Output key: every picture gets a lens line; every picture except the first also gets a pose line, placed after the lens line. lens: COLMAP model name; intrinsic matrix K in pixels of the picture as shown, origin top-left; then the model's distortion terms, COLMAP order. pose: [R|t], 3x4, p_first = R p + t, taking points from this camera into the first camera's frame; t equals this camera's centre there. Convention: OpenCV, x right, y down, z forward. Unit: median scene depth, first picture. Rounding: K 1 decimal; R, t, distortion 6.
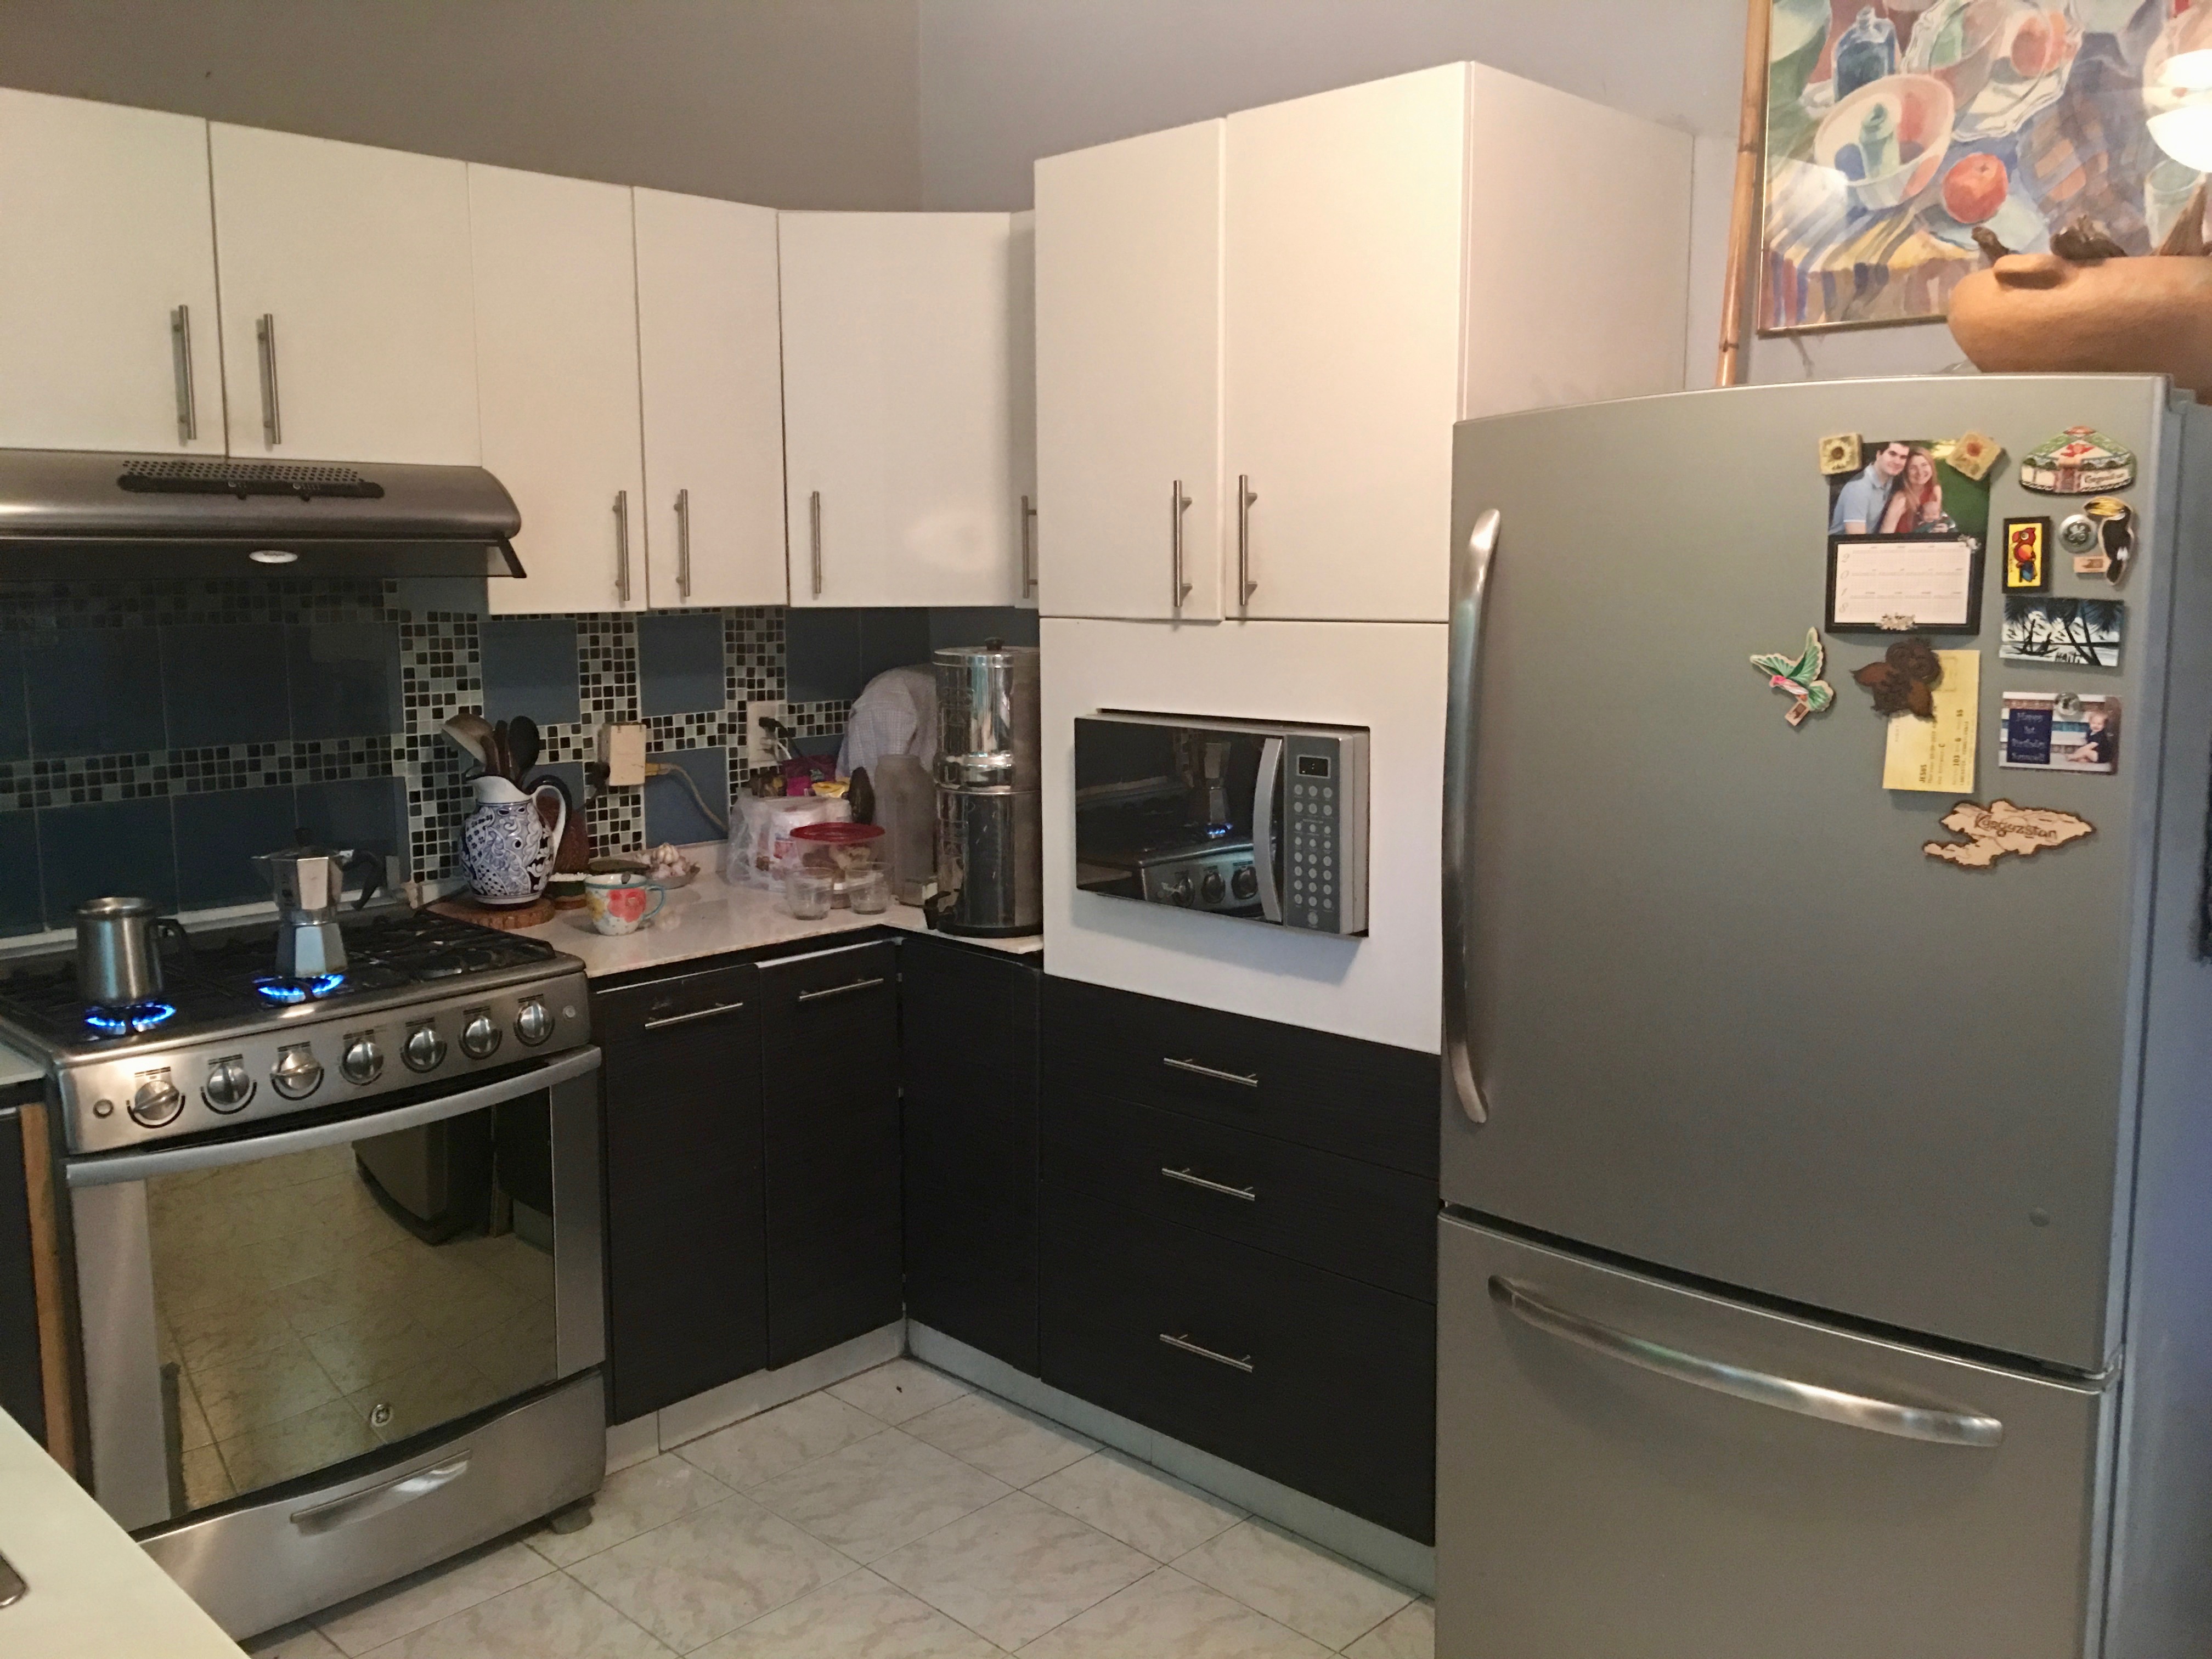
lens RADIAL K [[1849.9, 0, 1101.5], [0, 1849.9, 802.1], [0, 0, 1]] dist [0.069667, -0.107091]
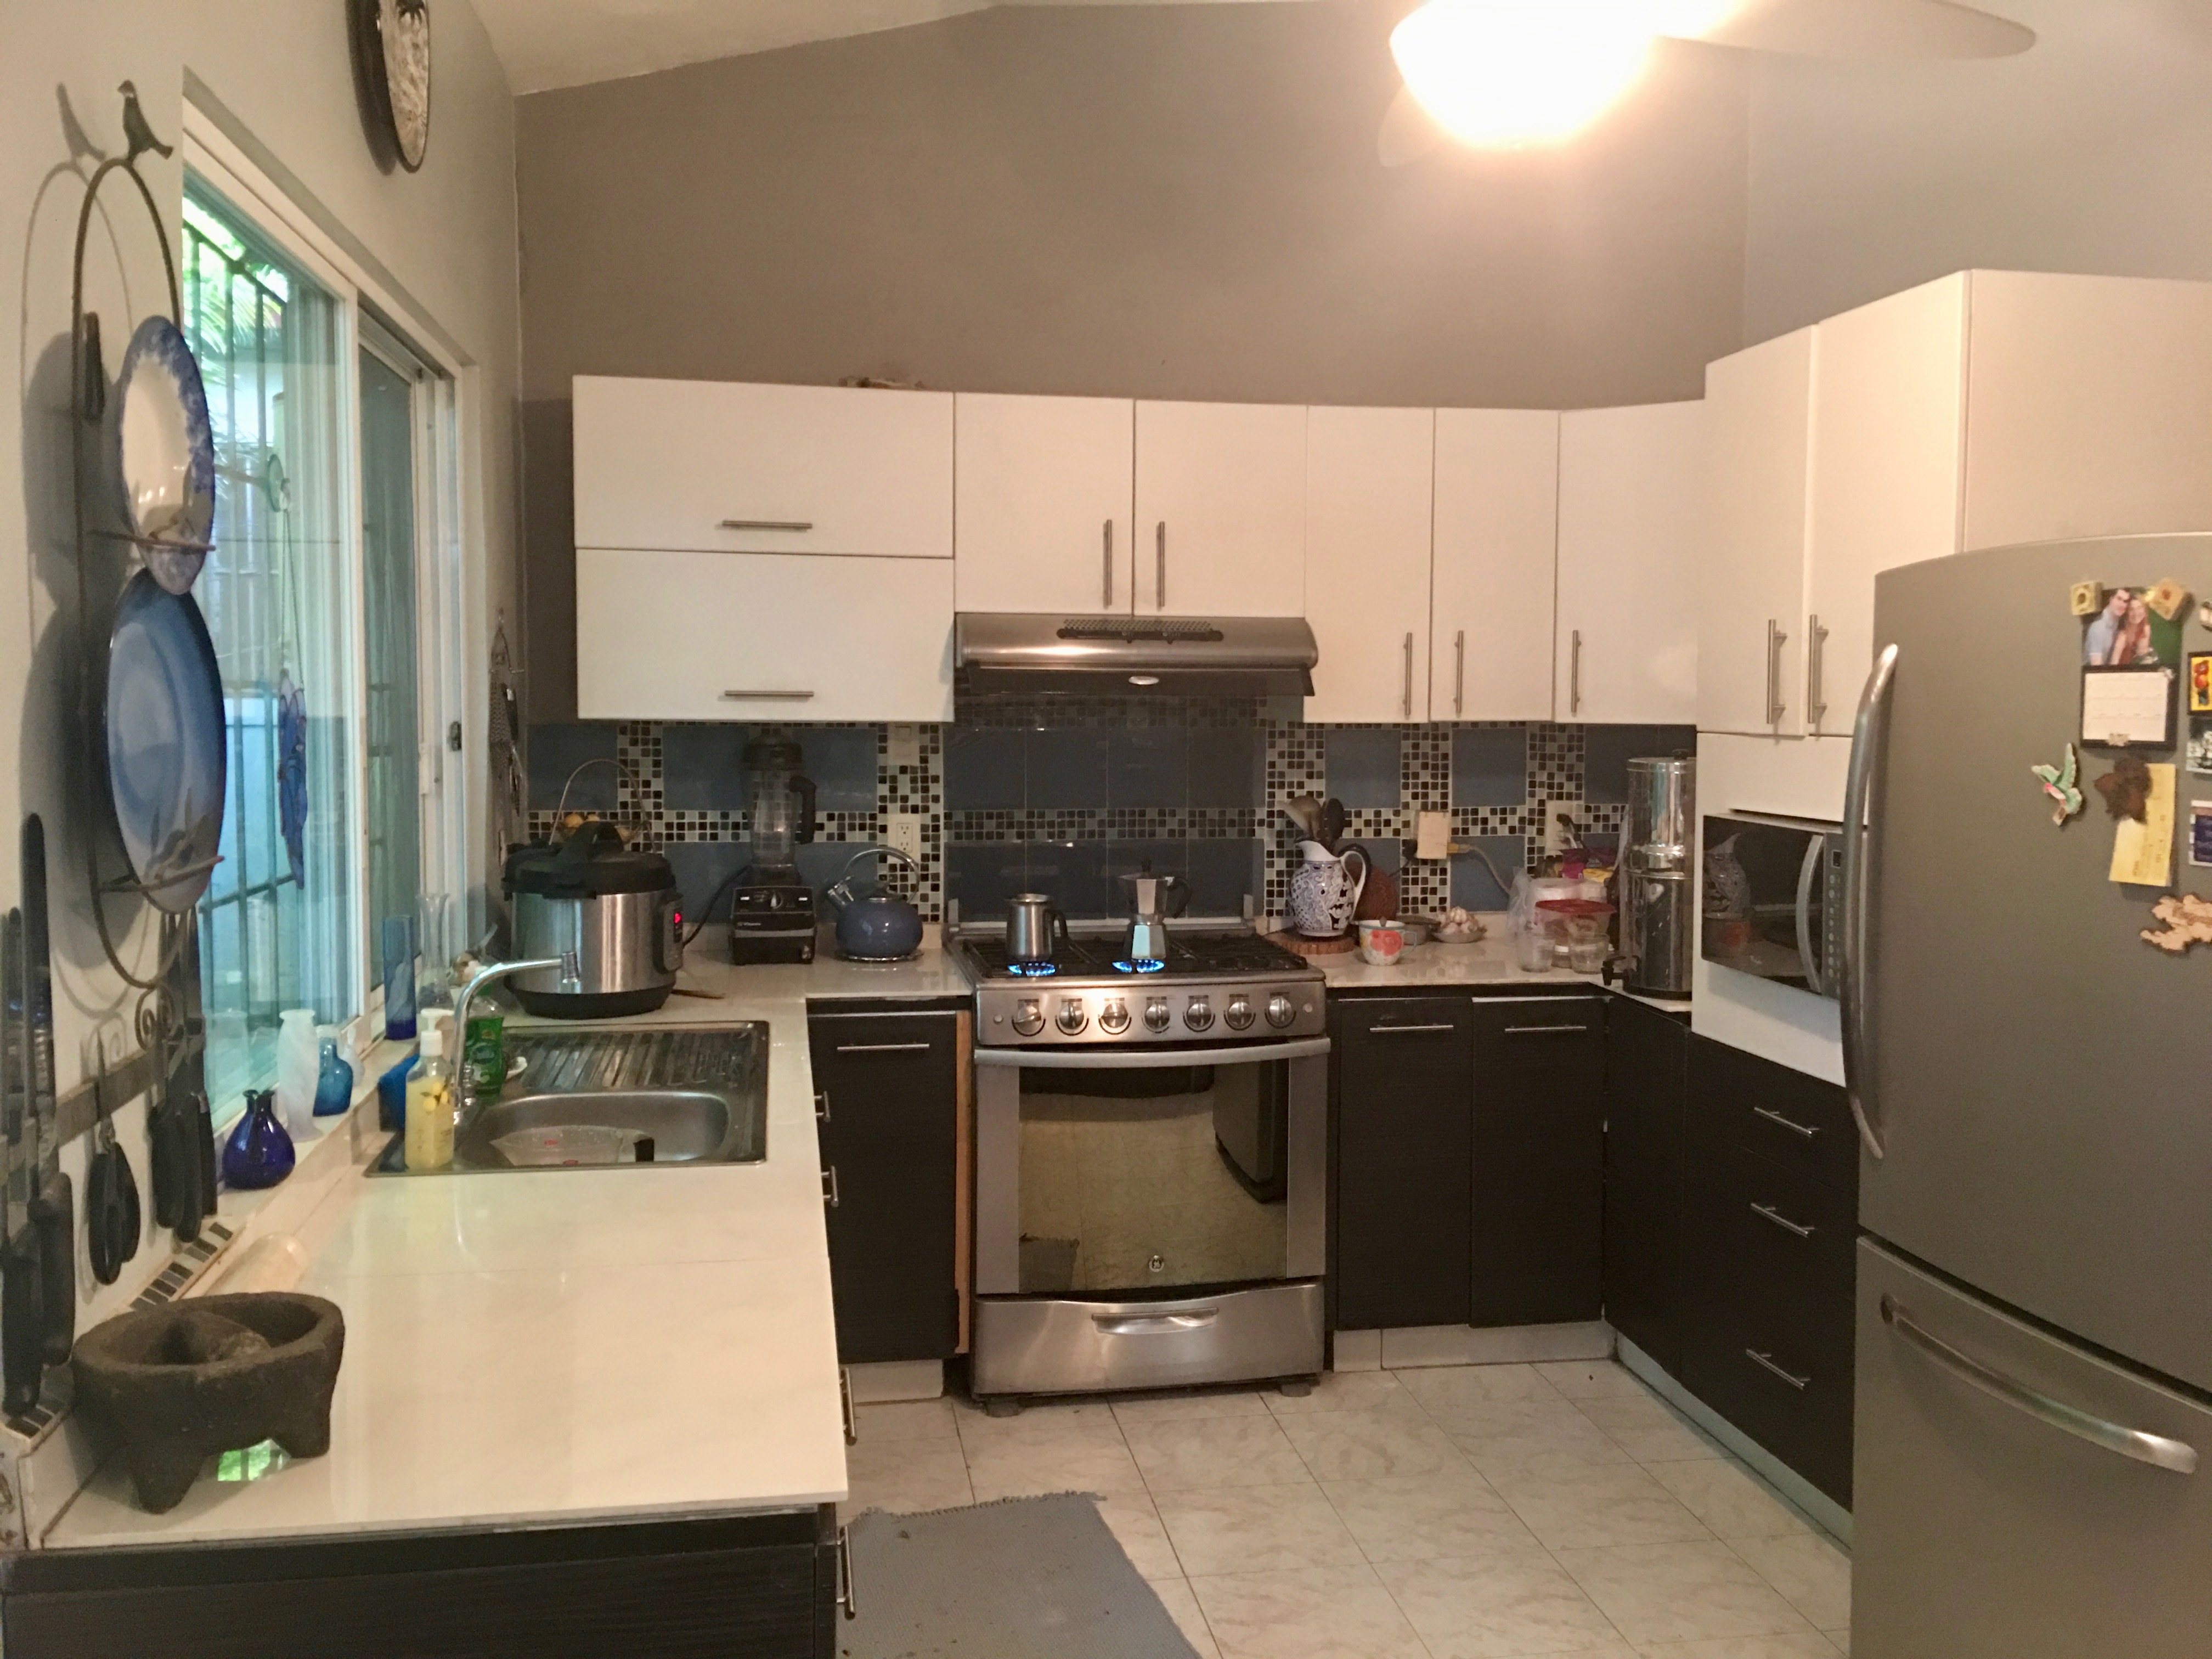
lens RADIAL K [[1849.9, 0, 1113.3], [0, 1849.9, 802.0], [0, 0, 1]] dist [0.069667, -0.107091]
pose [[0.809946, 0.044560, -0.584810, 0.388419], [-0.085105, 0.995486, -0.042016, 0.030060], [0.580298, 0.083801, 0.810081, -0.207823]]
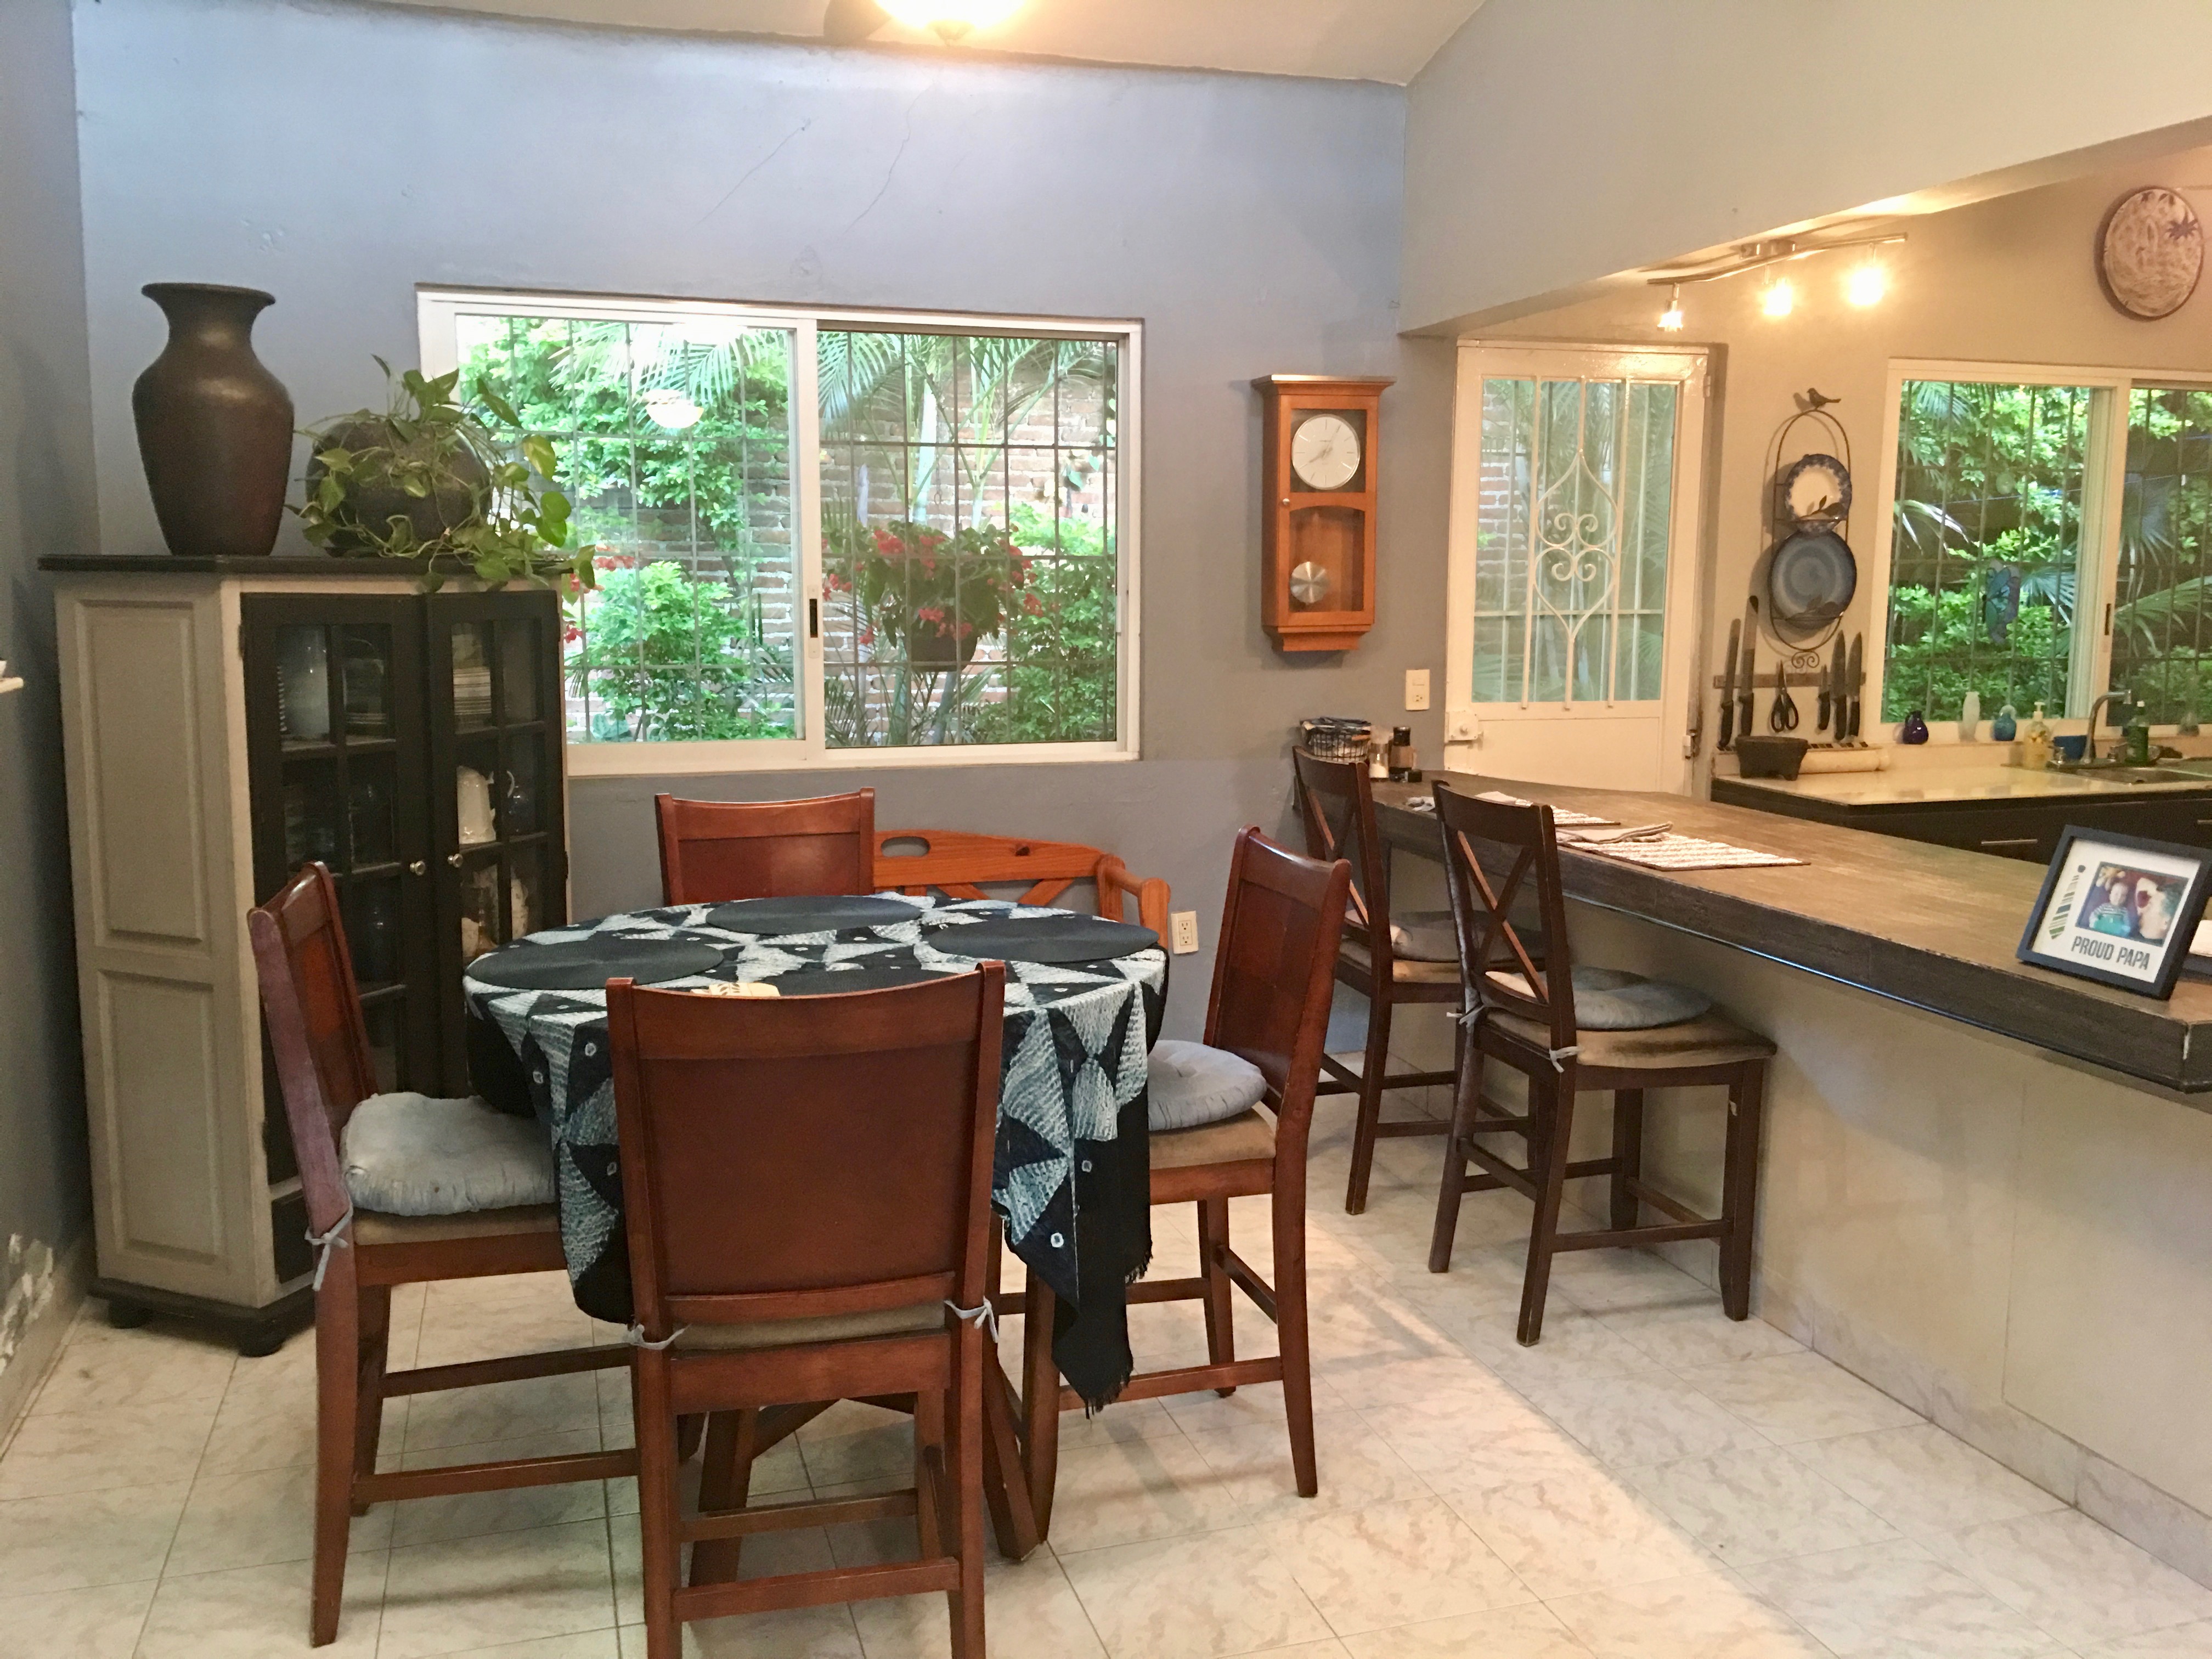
lens RADIAL K [[1849.9, 0, 1094.7], [0, 1849.9, 823.6], [0, 0, 1]] dist [0.069667, -0.107091]
pose [[-0.485856, 0.116780, -0.866202, 1.888456], [-0.121253, 0.972446, 0.199115, -0.035862], [0.865587, 0.201771, -0.458309, 0.381319]]
